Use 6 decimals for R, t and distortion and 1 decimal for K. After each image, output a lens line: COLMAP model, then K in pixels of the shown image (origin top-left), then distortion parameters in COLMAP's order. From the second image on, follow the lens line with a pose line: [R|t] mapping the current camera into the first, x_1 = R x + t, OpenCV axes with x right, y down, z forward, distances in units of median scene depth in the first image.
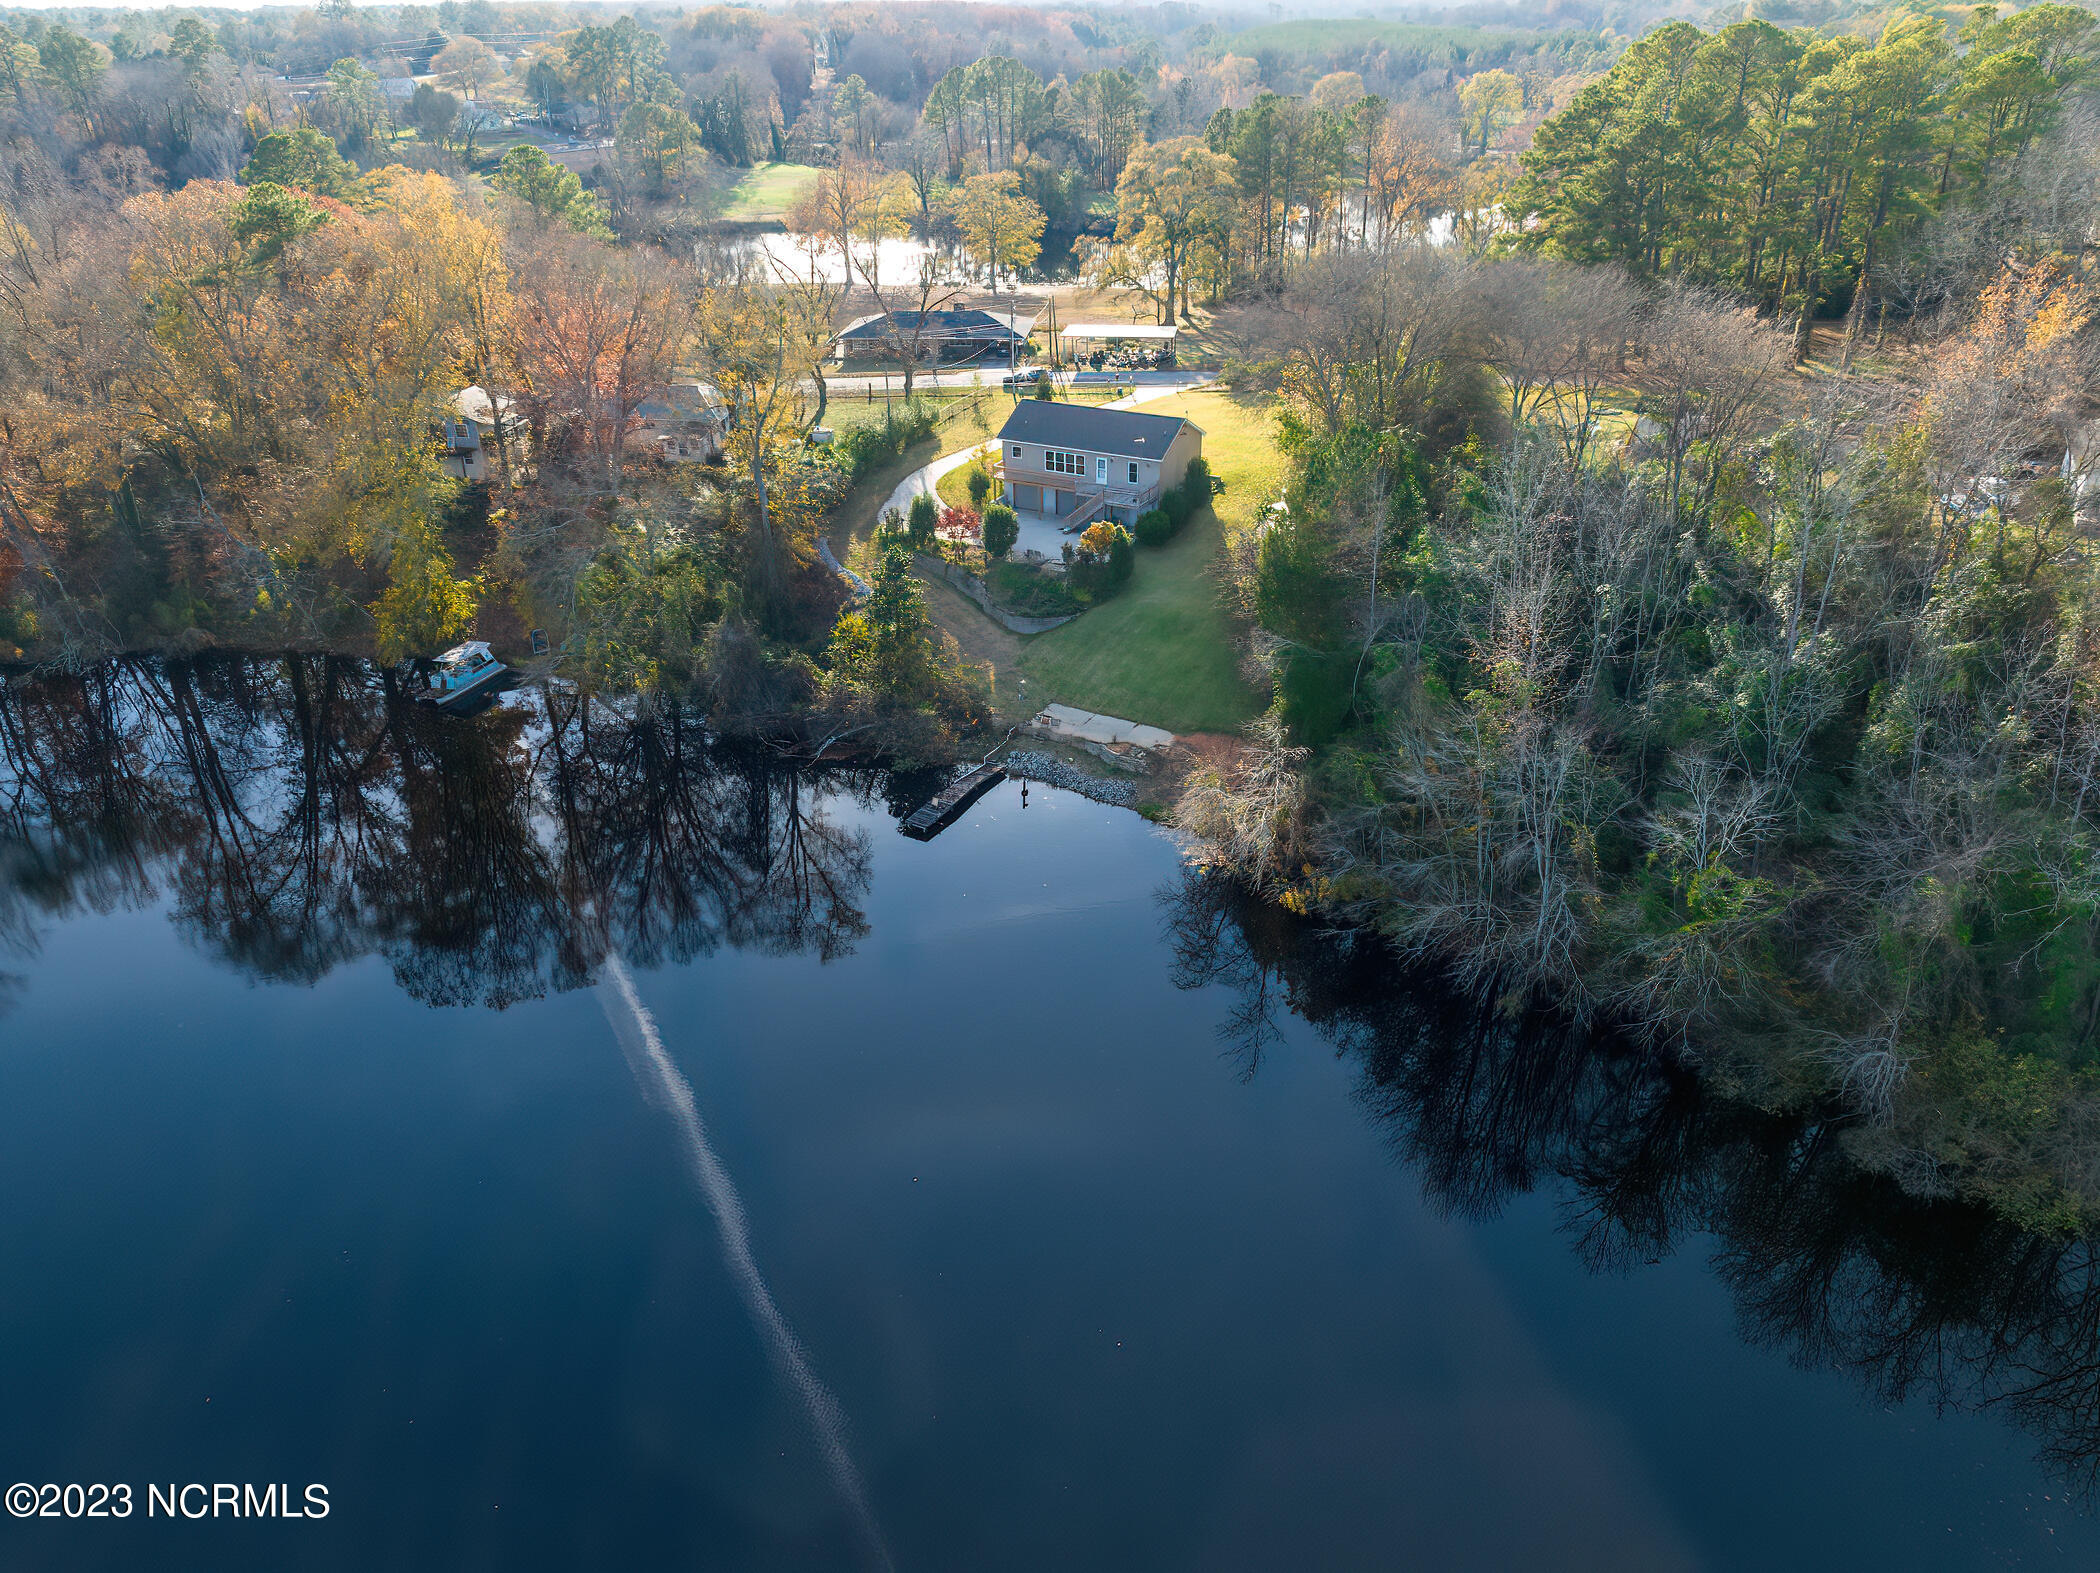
lens RADIAL K [[1478.0, 0, 1044.9], [0, 1478.0, 796.7], [0, 0, 1]] dist [-0.054063, 0.026844]
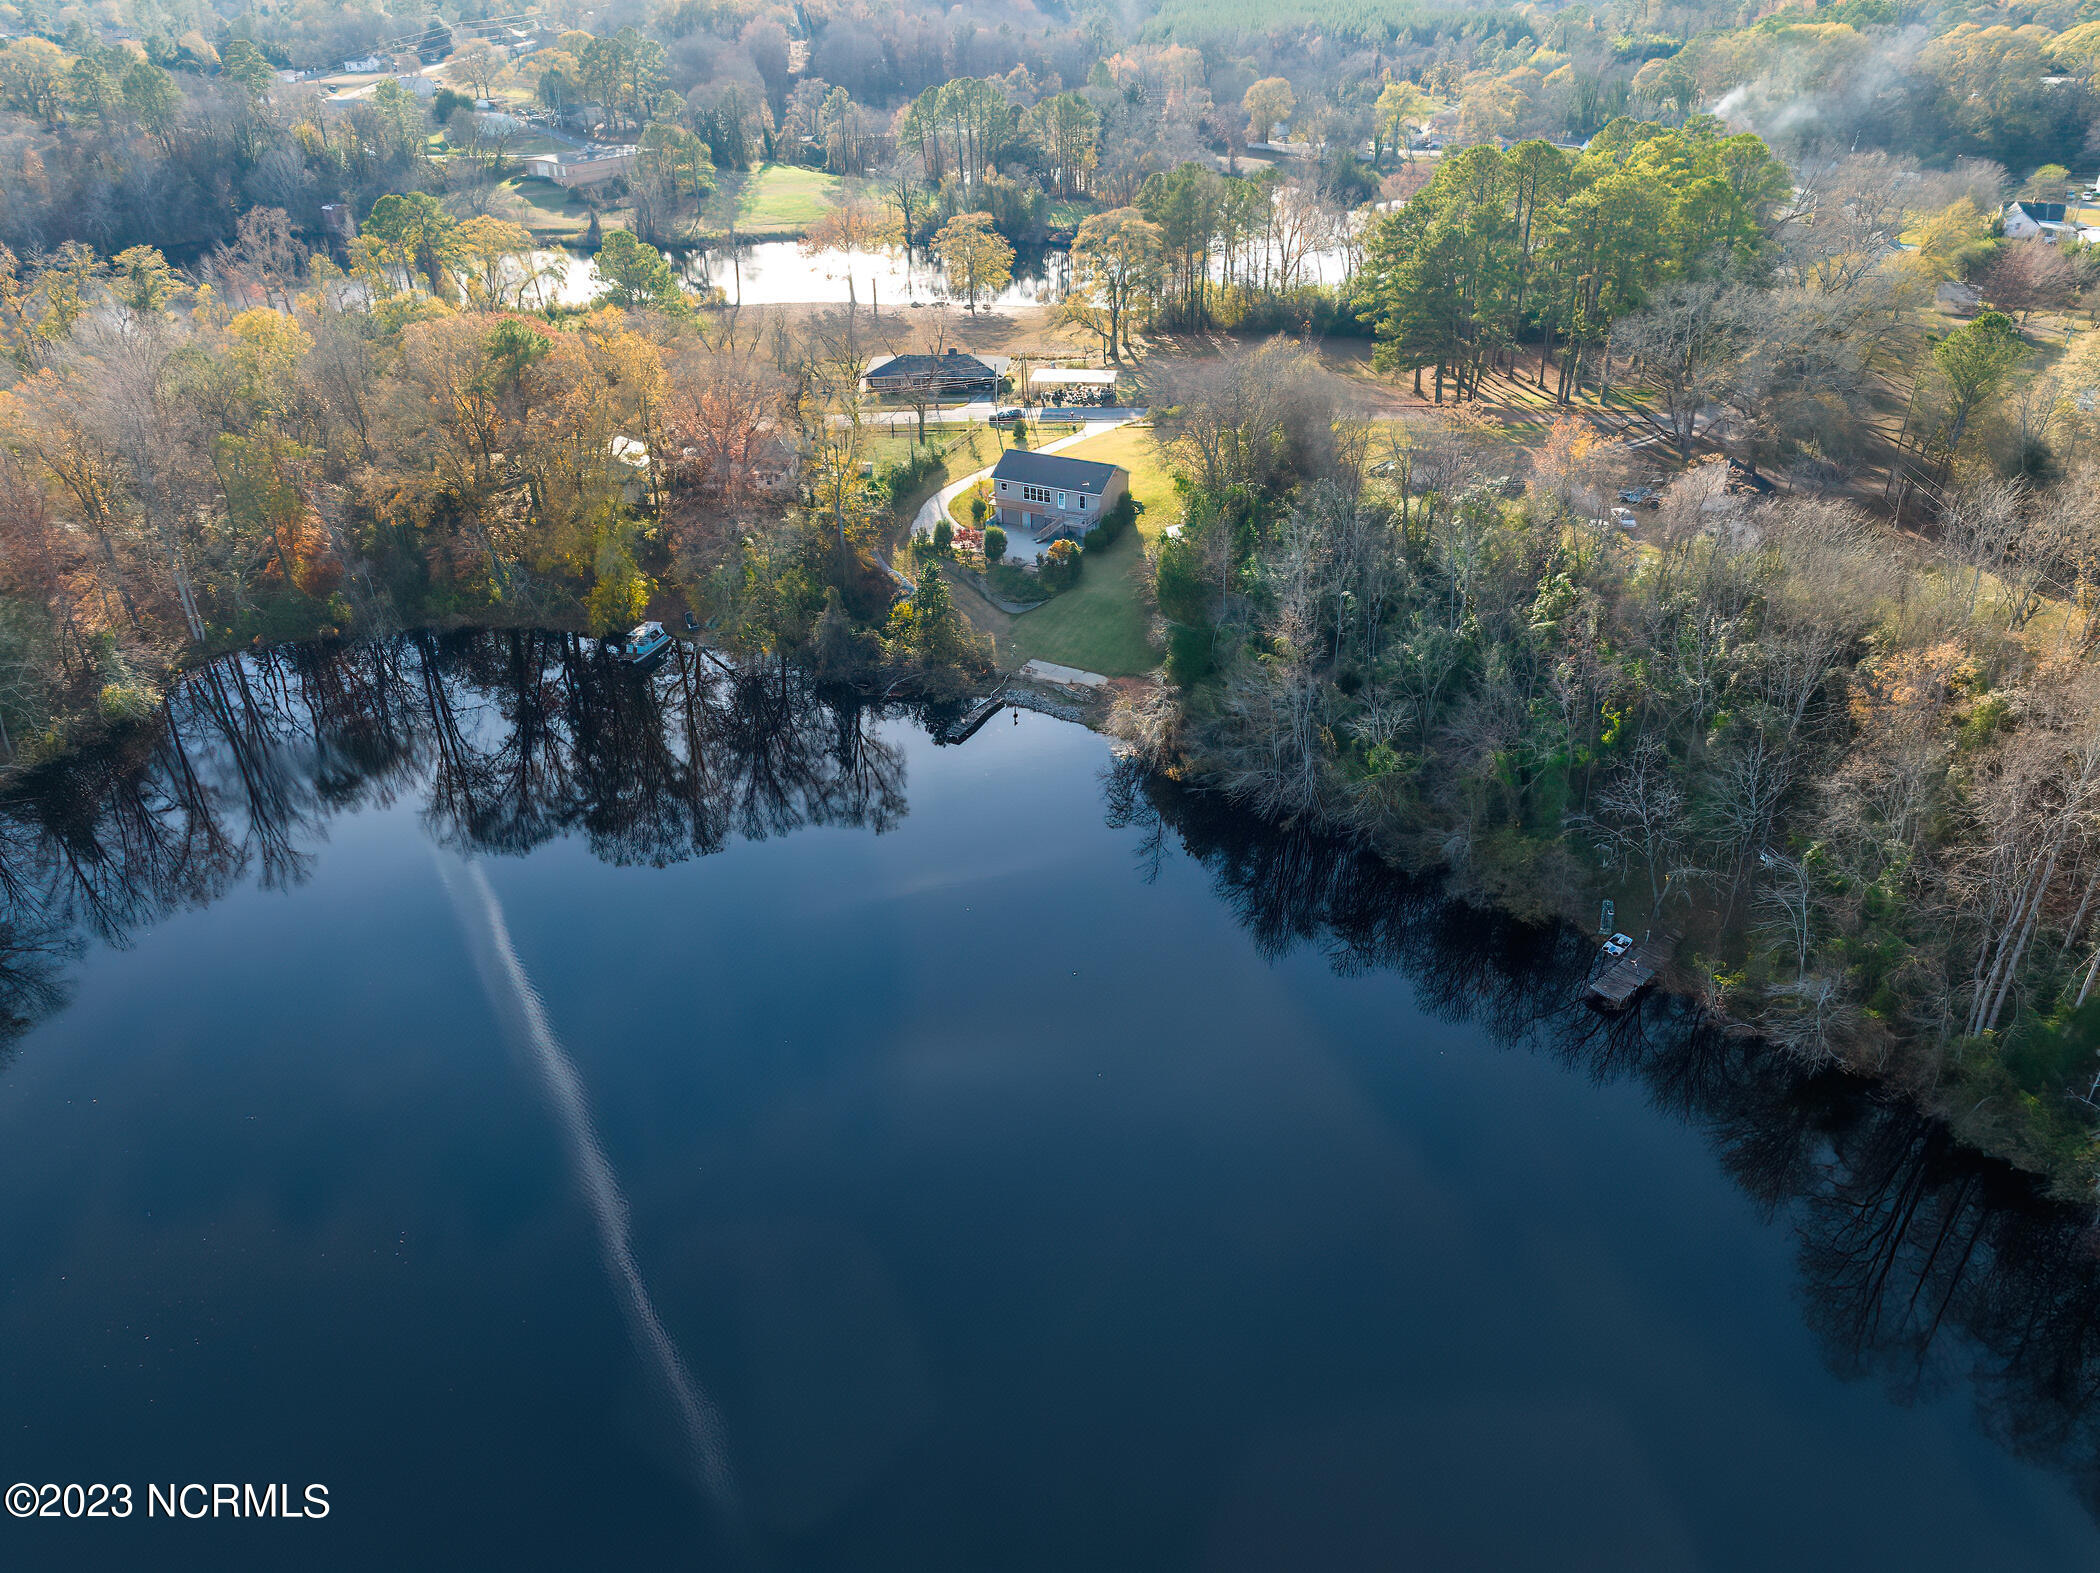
lens RADIAL K [[1478.0, 0, 1044.9], [0, 1478.0, 796.7], [0, 0, 1]] dist [-0.054063, 0.026844]
pose [[0.999645, -0.014600, 0.022265, -0.016276], [0.013582, 0.998885, 0.045217, 0.011417], [-0.022900, -0.044898, 0.998729, -0.515398]]
